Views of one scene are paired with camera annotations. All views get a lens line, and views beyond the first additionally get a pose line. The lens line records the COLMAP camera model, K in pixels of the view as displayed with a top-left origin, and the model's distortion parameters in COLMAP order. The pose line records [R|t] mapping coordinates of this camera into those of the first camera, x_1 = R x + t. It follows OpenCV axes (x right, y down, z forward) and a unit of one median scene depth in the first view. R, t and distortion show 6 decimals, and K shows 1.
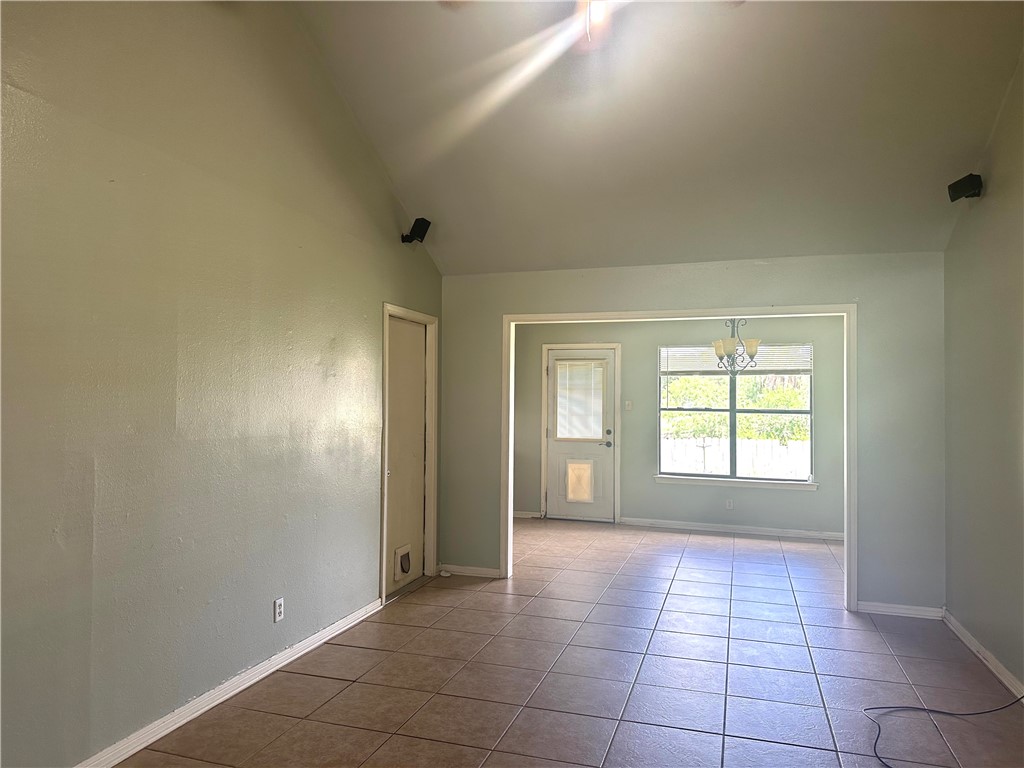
lens RADIAL K [[710.1, 0, 512.0], [0, 710.1, 384.0], [0, 0, 1]] dist [0.088751, -0.000117]
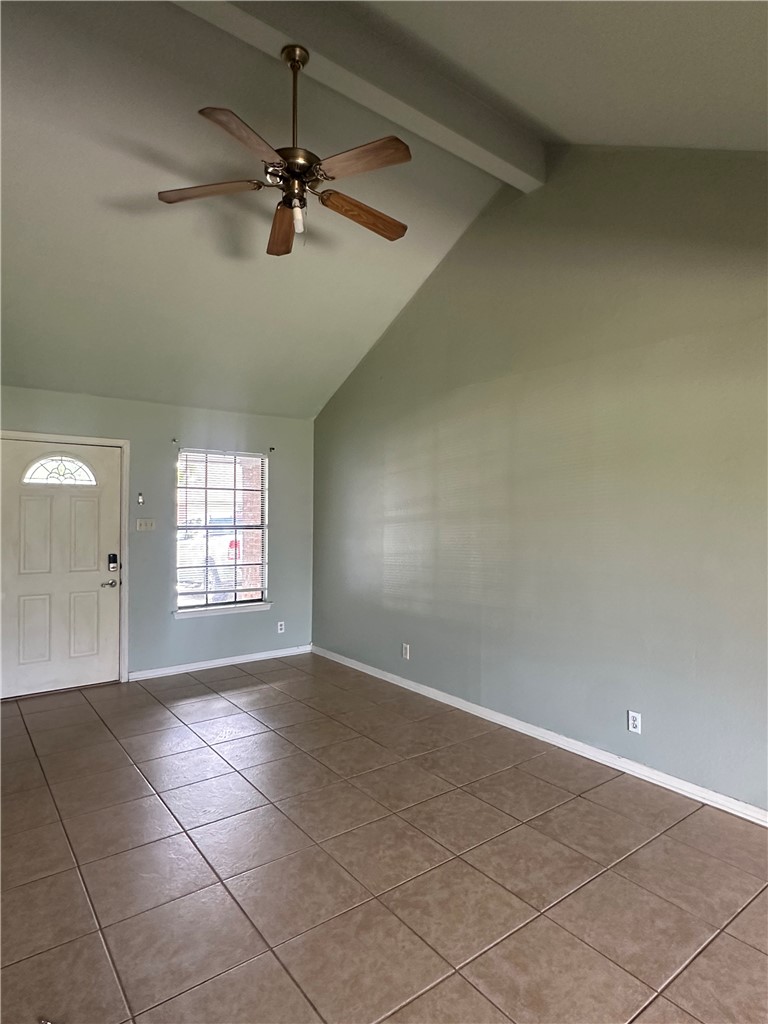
lens RADIAL K [[571.4, 0, 382.5], [0, 571.4, 516.4], [0, 0, 1]] dist [-0.002291, 0.000538]
pose [[-0.575186, -0.029614, -0.817486, 0.598021], [-0.003835, 0.999431, -0.033507, 0.037600], [0.818013, -0.016137, -0.574973, 1.194438]]
